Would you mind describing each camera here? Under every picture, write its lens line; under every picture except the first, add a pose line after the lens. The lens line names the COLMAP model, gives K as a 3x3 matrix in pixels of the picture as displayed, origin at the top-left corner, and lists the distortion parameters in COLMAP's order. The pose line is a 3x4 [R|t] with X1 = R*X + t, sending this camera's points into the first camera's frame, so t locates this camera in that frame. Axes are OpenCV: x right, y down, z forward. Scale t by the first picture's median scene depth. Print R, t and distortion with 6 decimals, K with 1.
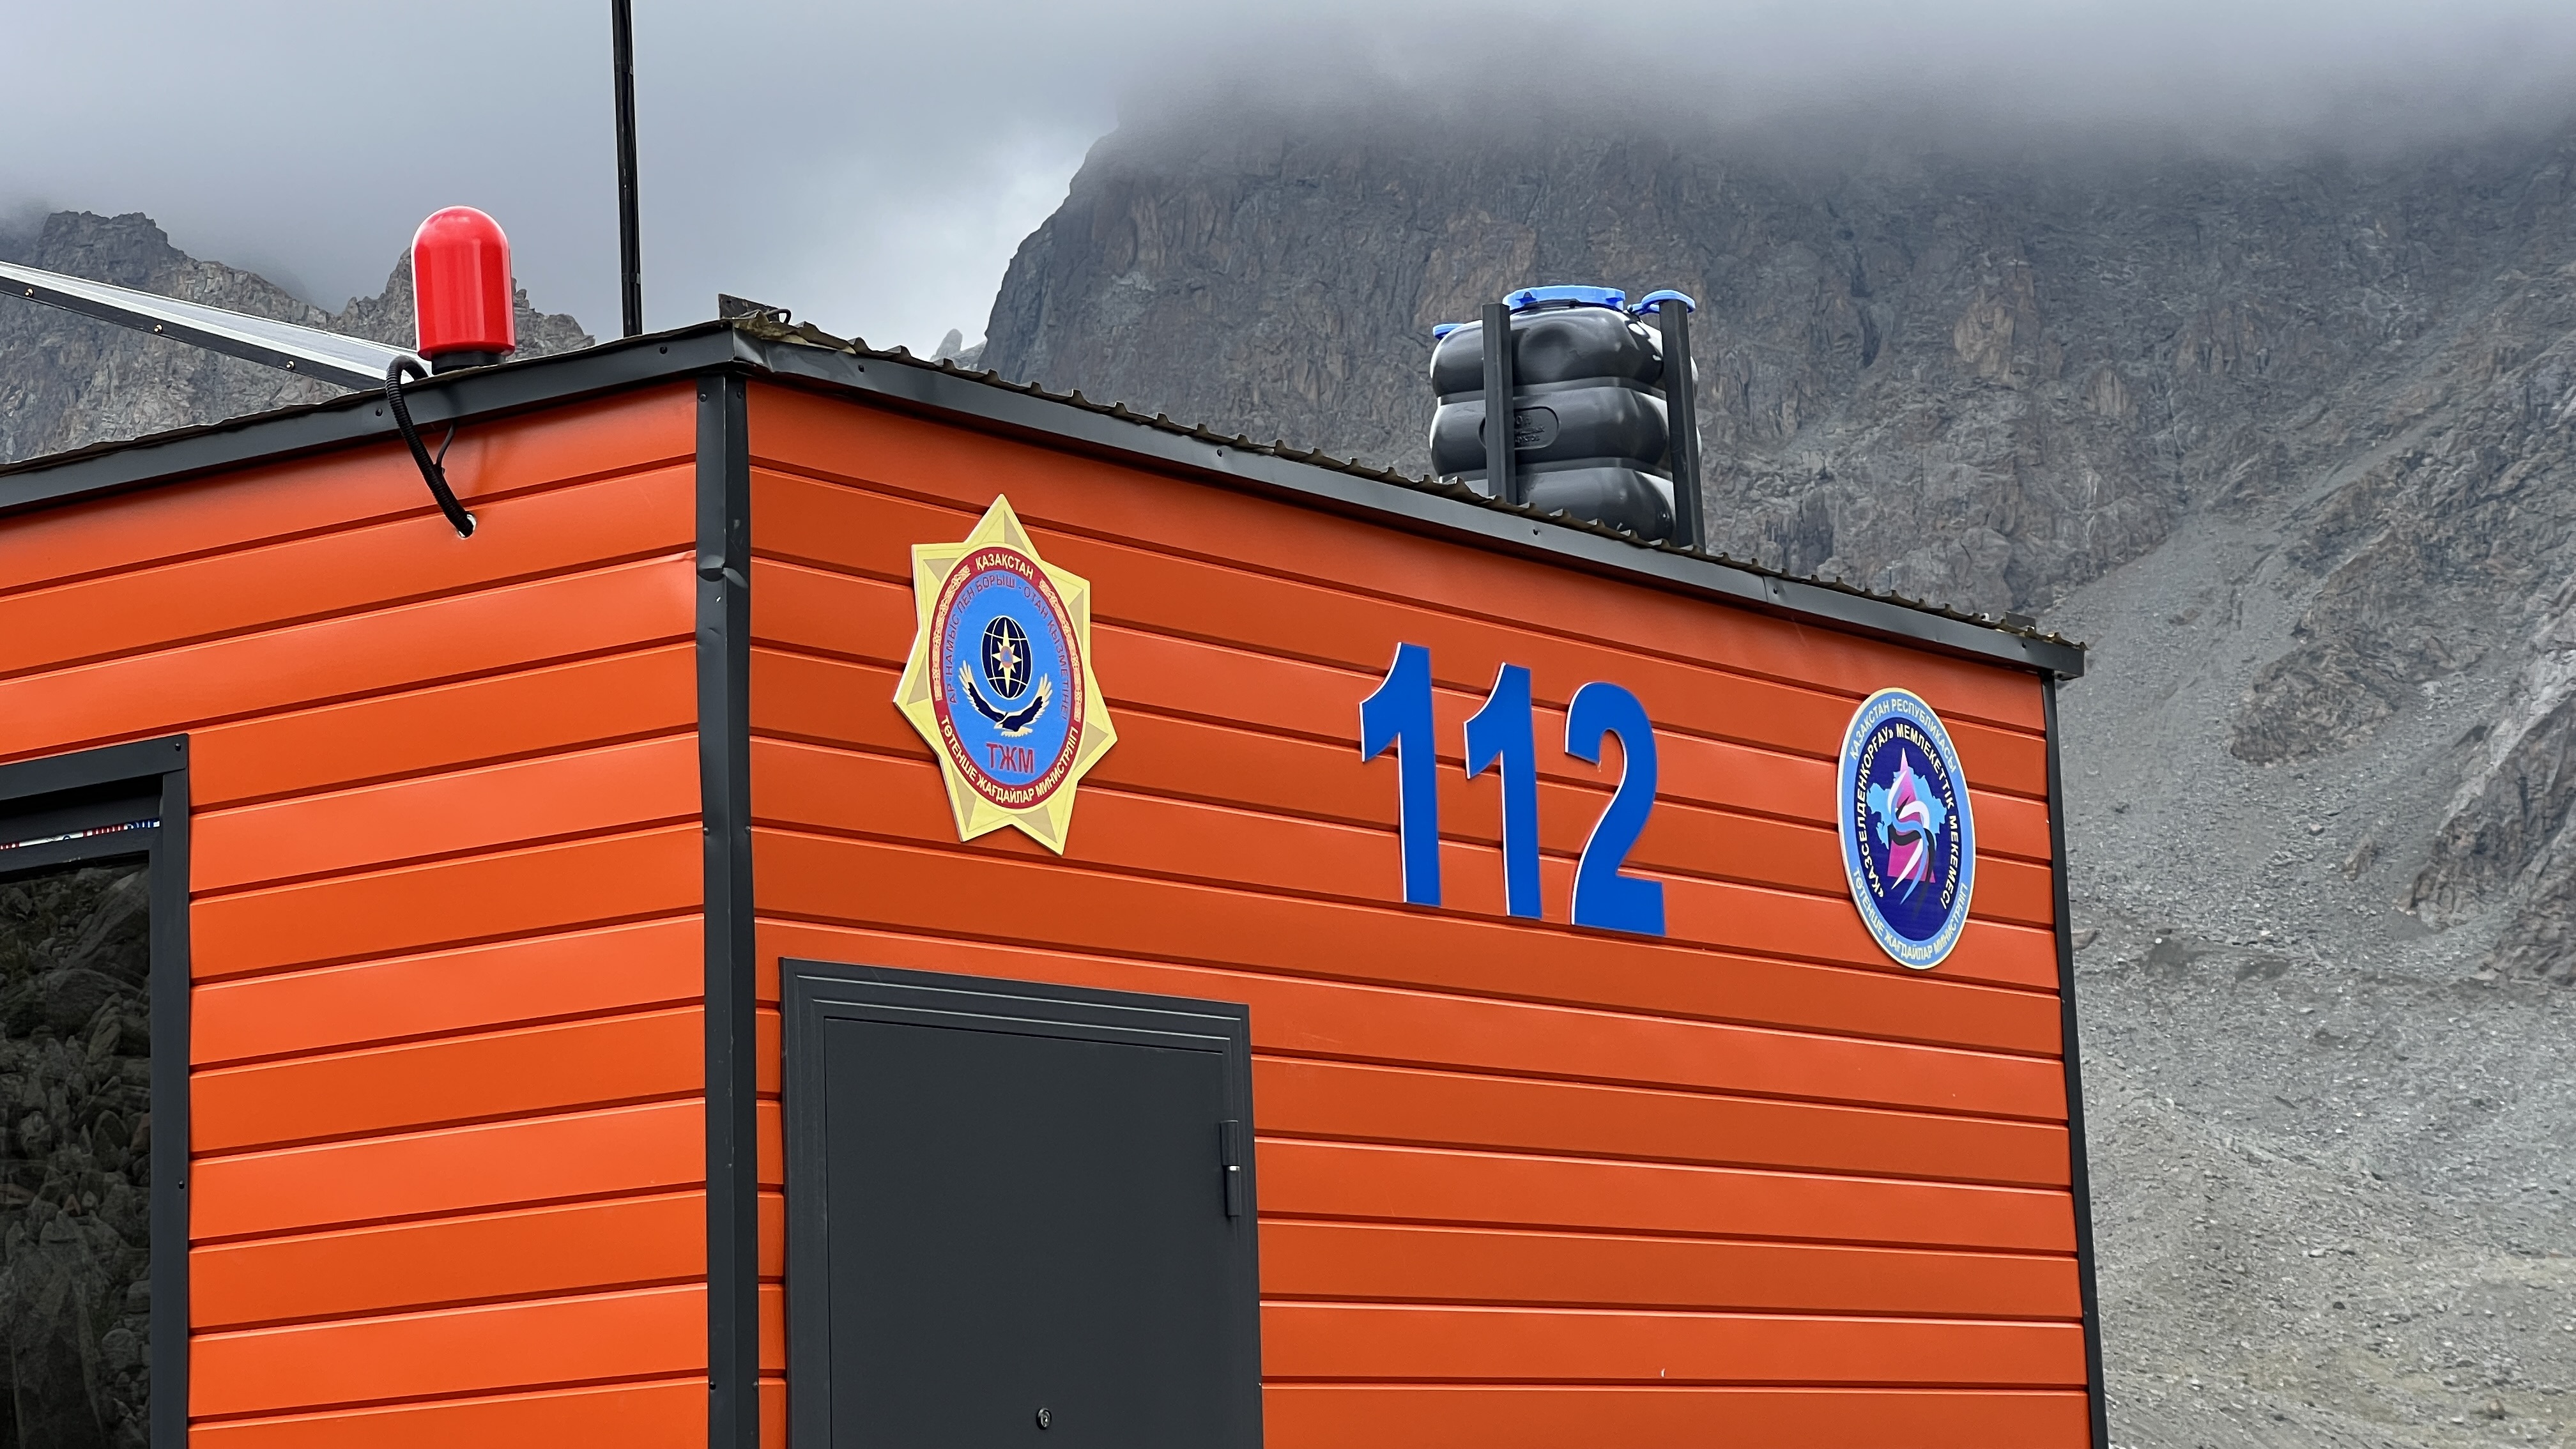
lens RADIAL K [[5891.5, 0, 1288.0], [0, 5891.5, 724.5], [0, 0, 1]] dist [-0.574641, 10.397155]
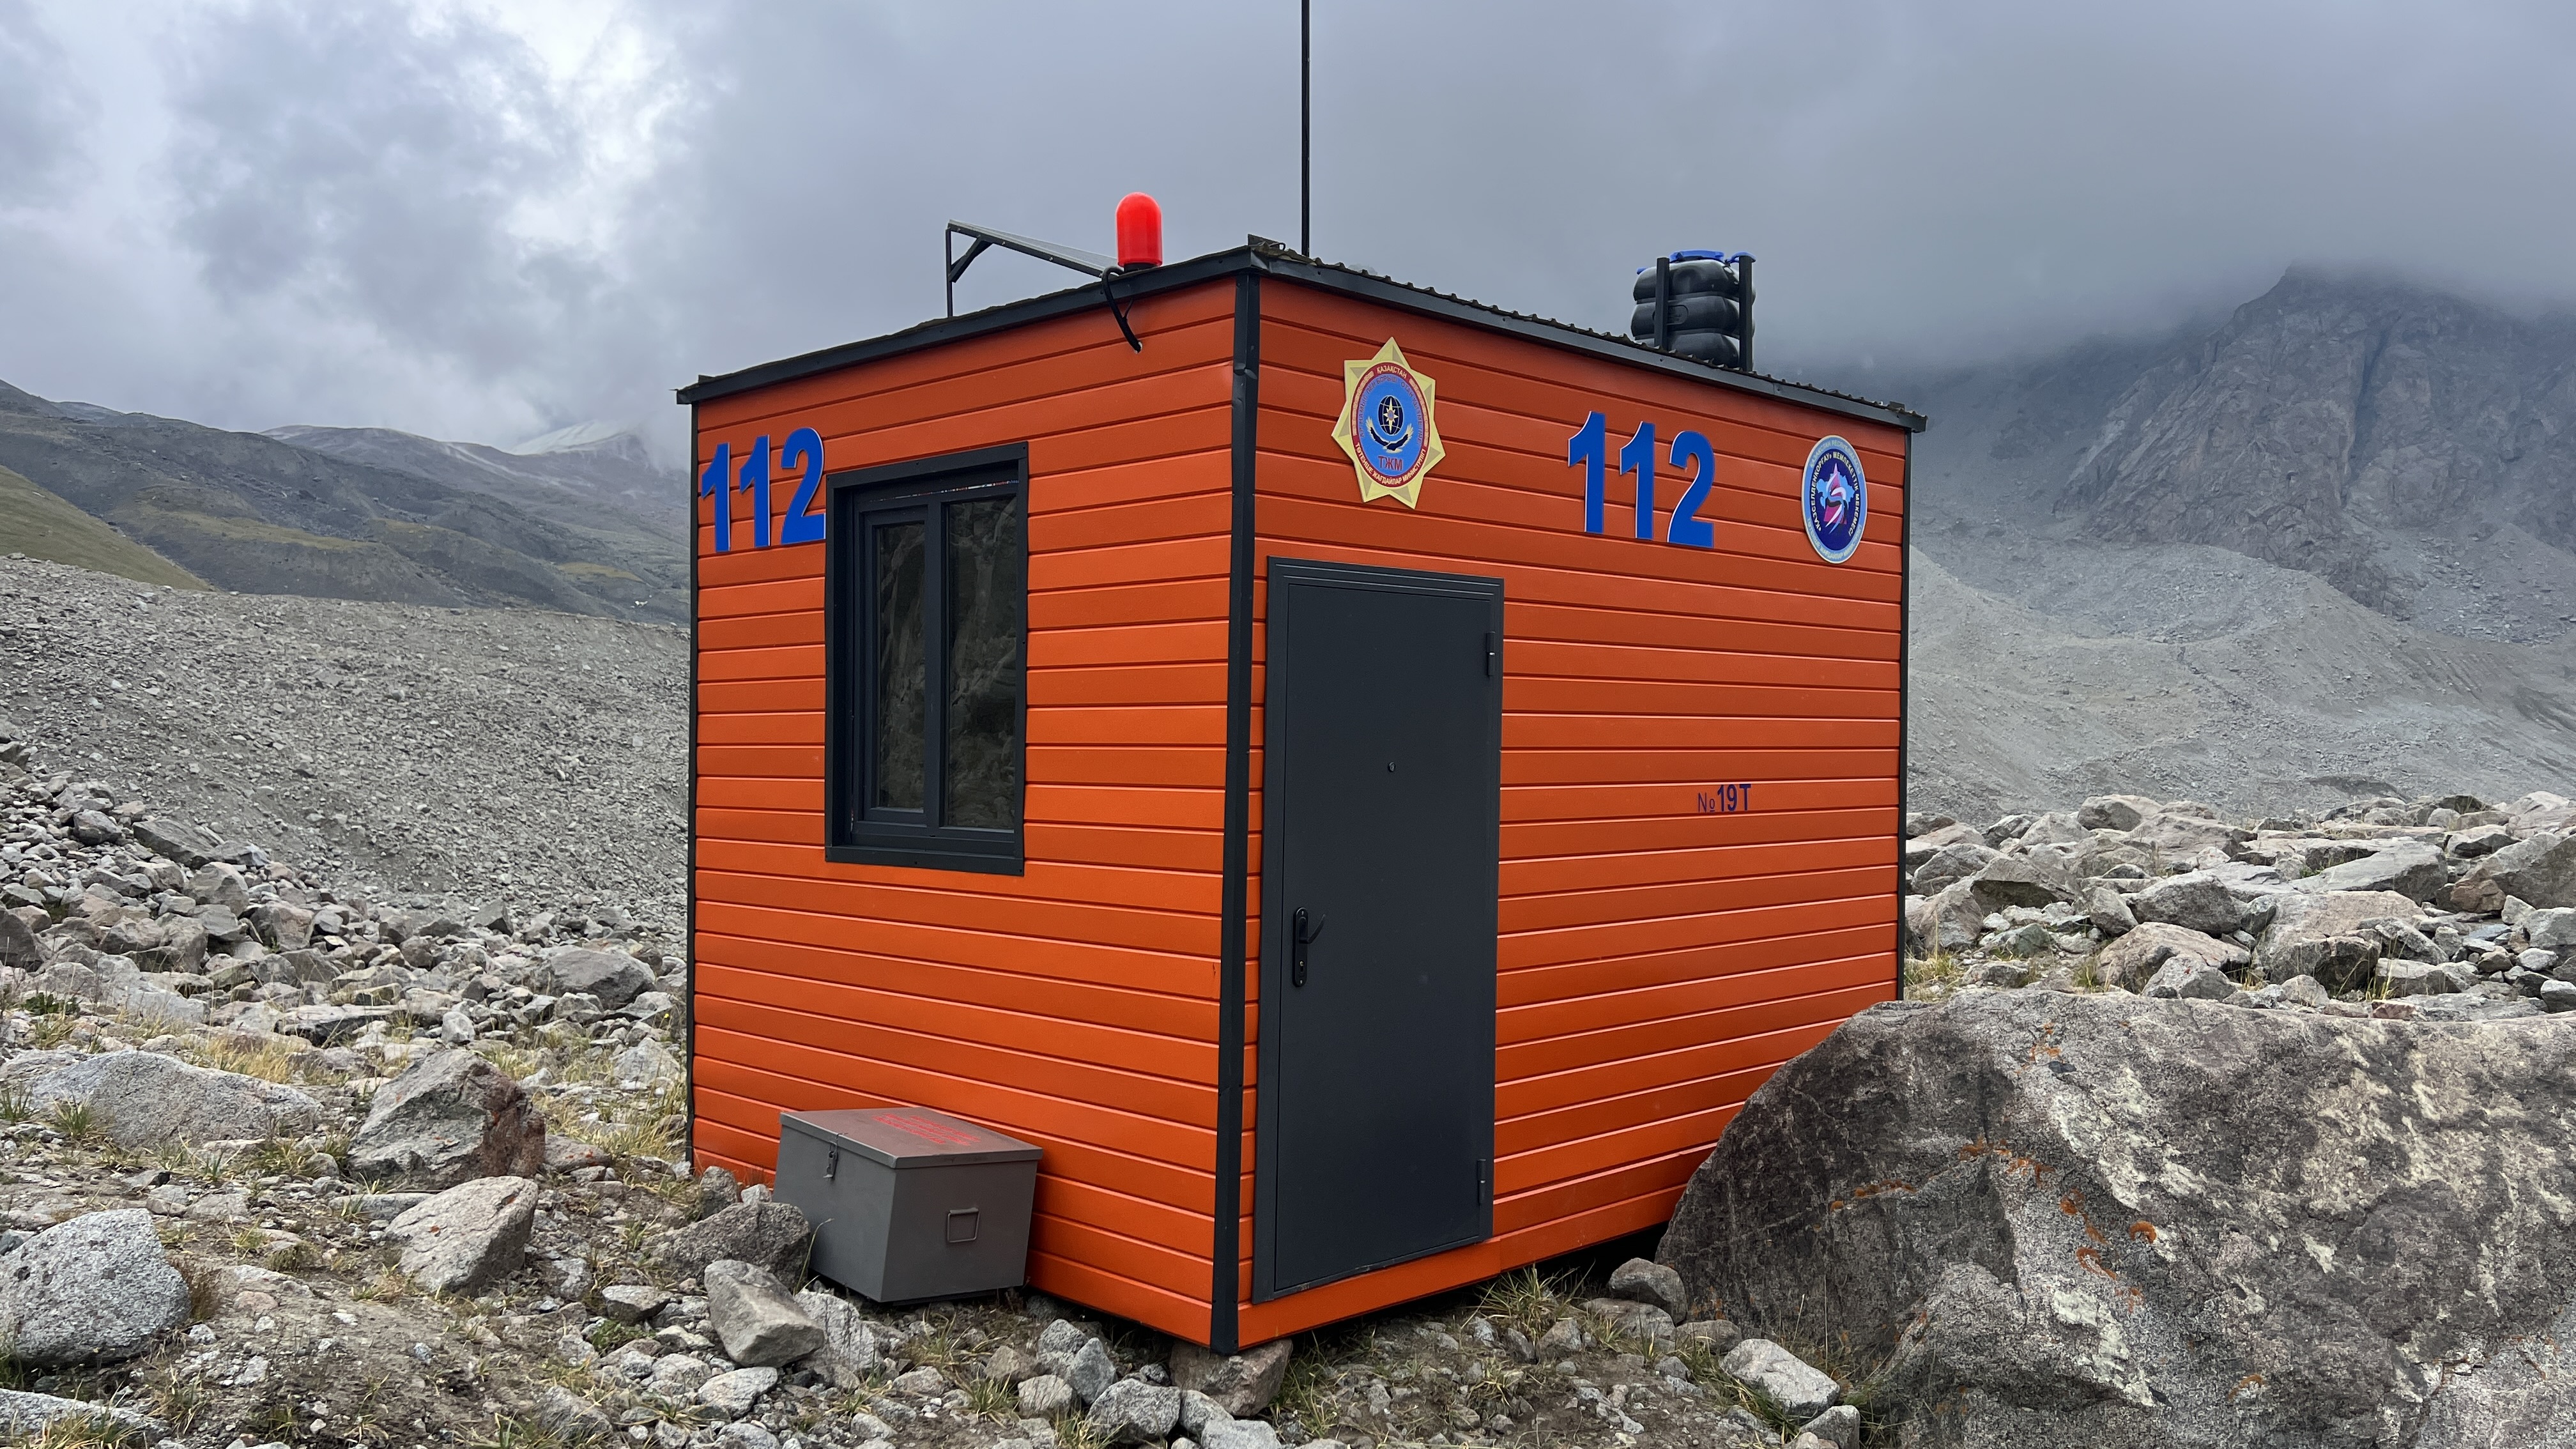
lens RADIAL K [[1926.2, 0, 1248.6], [0, 1926.2, 744.2], [0, 0, 1]] dist [0.202337, -0.503086]
pose [[0.980261, 0.055066, -0.189885, 0.040830], [-0.024509, 0.986867, 0.159663, -0.004499], [0.196183, -0.151858, 0.968737, 0.271040]]
